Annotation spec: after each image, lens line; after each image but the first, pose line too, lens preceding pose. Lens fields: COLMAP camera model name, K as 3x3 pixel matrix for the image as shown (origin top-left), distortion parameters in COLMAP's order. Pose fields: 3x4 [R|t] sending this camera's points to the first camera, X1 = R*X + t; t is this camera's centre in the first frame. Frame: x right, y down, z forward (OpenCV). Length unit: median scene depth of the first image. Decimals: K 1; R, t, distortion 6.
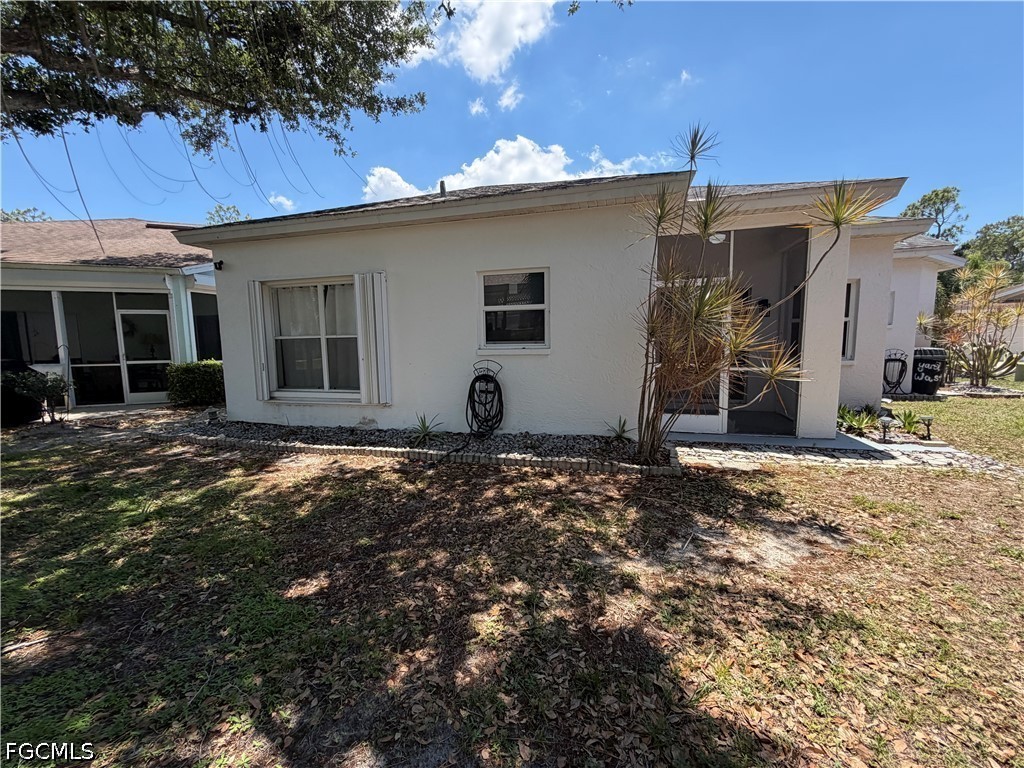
lens RADIAL K [[411.1, 0, 512.0], [0, 411.1, 384.0], [0, 0, 1]] dist [-0.000493, 0.000179]
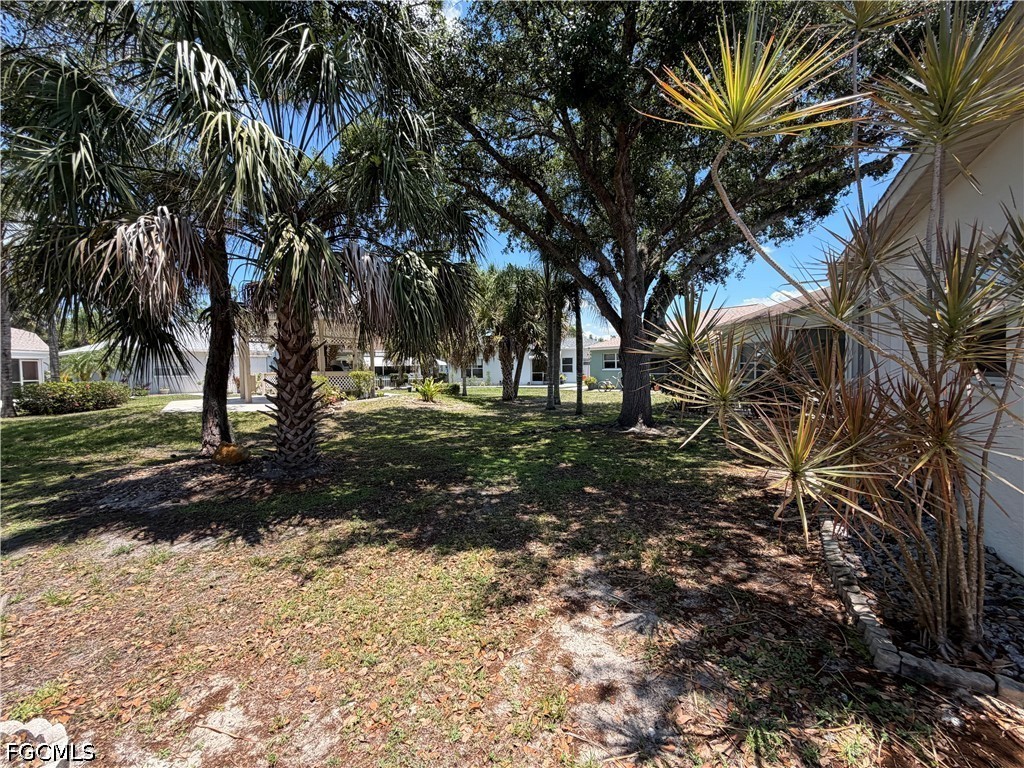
lens RADIAL K [[411.1, 0, 512.0], [0, 411.1, 384.0], [0, 0, 1]] dist [-0.000493, 0.000179]
pose [[-0.288013, 0.054359, -0.956082, 1.094569], [-0.074230, 0.994116, 0.078883, -0.124709], [0.954745, 0.093690, -0.282283, 0.786733]]
